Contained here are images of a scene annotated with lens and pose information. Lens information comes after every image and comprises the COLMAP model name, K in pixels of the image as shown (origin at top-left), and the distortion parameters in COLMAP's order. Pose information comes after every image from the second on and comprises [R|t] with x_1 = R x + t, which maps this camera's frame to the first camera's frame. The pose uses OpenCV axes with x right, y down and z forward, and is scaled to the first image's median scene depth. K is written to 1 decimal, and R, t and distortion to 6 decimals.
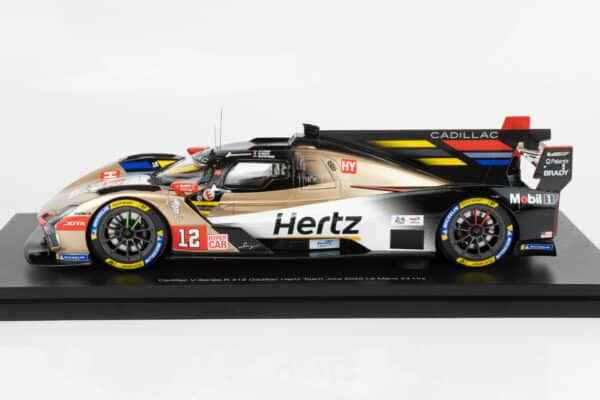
lens RADIAL K [[1152.9, 0, 297.7], [0, 1152.9, 205.1], [0, 0, 1]] dist [0.074311, 0.000000]
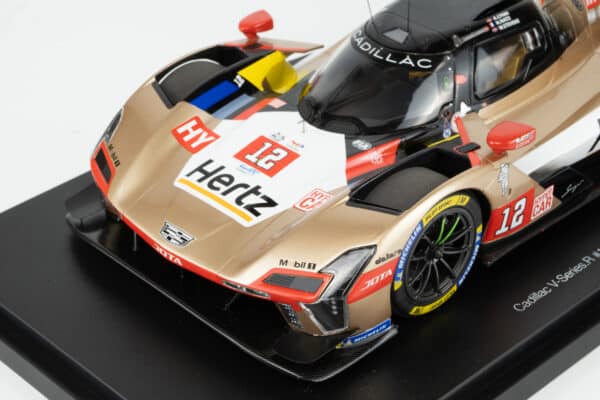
lens RADIAL K [[1366.6, 0, 298.8], [0, 1366.6, 199.4], [0, 0, 1]] dist [0.098133, 0.000000]
pose [[0.733128, -0.384508, 0.560961, -0.543906], [0.169720, 0.902174, 0.396581, -0.263237], [-0.658573, -0.195538, 0.726668, 0.577512]]
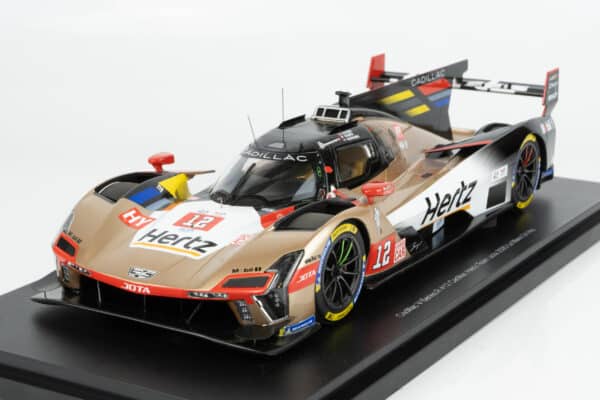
lens RADIAL K [[1250.8, 0, 302.0], [0, 1250.8, 199.8], [0, 0, 1]] dist [0.019972, 0.000000]
pose [[0.543498, -0.222975, 0.809254, -0.783274], [0.195581, 0.971178, 0.136237, -0.130011], [-0.816307, 0.084230, 0.571444, 0.563420]]
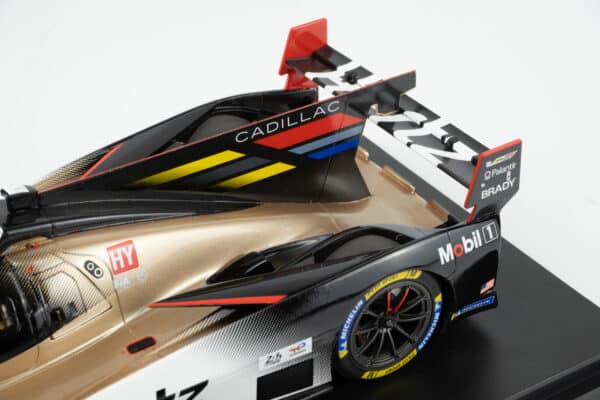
lens RADIAL K [[1229.2, 0, 296.8], [0, 1229.2, 200.7], [0, 0, 1]] dist [0.082420, 0.000000]
pose [[0.853832, -0.299349, 0.425864, -0.118516], [0.139678, 0.919857, 0.366542, -0.255433], [-0.501458, -0.253482, 0.827216, 0.546198]]
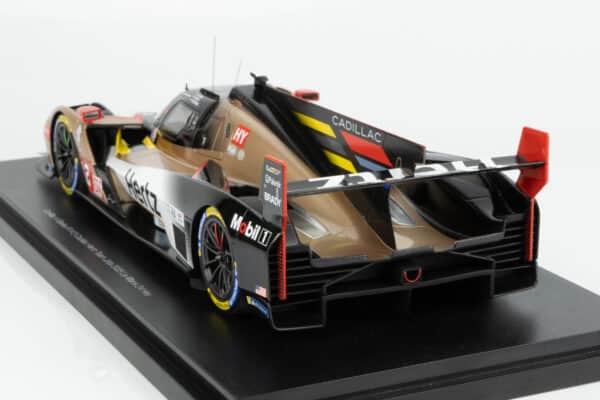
lens RADIAL K [[1464.1, 0, 299.9], [0, 1464.1, 200.0], [0, 0, 1]] dist [0.067465, 0.000000]
pose [[0.420850, 0.233009, -0.876694, 0.926836], [-0.203249, 0.966097, 0.159203, -0.157312], [0.884067, 0.111187, 0.453941, 0.645302]]
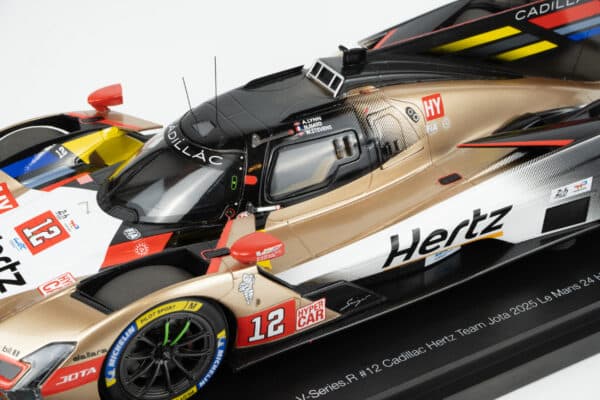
lens RADIAL K [[1229.2, 0, 302.8], [0, 1229.2, 196.7], [0, 0, 1]] dist [0.082420, 0.000000]
pose [[0.870869, -0.279643, 0.404212, -0.303486], [0.126362, 0.922117, 0.365696, -0.246394], [-0.474995, -0.267396, 0.838379, 0.501128]]
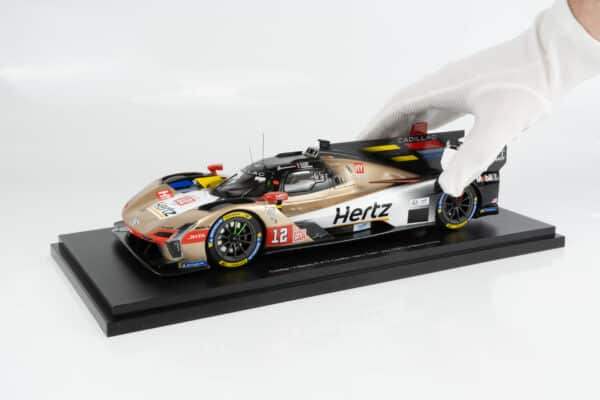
lens RADIAL K [[758.0, 0, 300.5], [0, 758.0, 196.9], [0, 0, 1]] dist [0.034918, 0.000000]
pose [[0.893545, -0.114063, 0.434243, -0.433232], [0.104631, 0.993463, 0.045653, -0.050294], [-0.436611, 0.004642, 0.899638, 0.228938]]
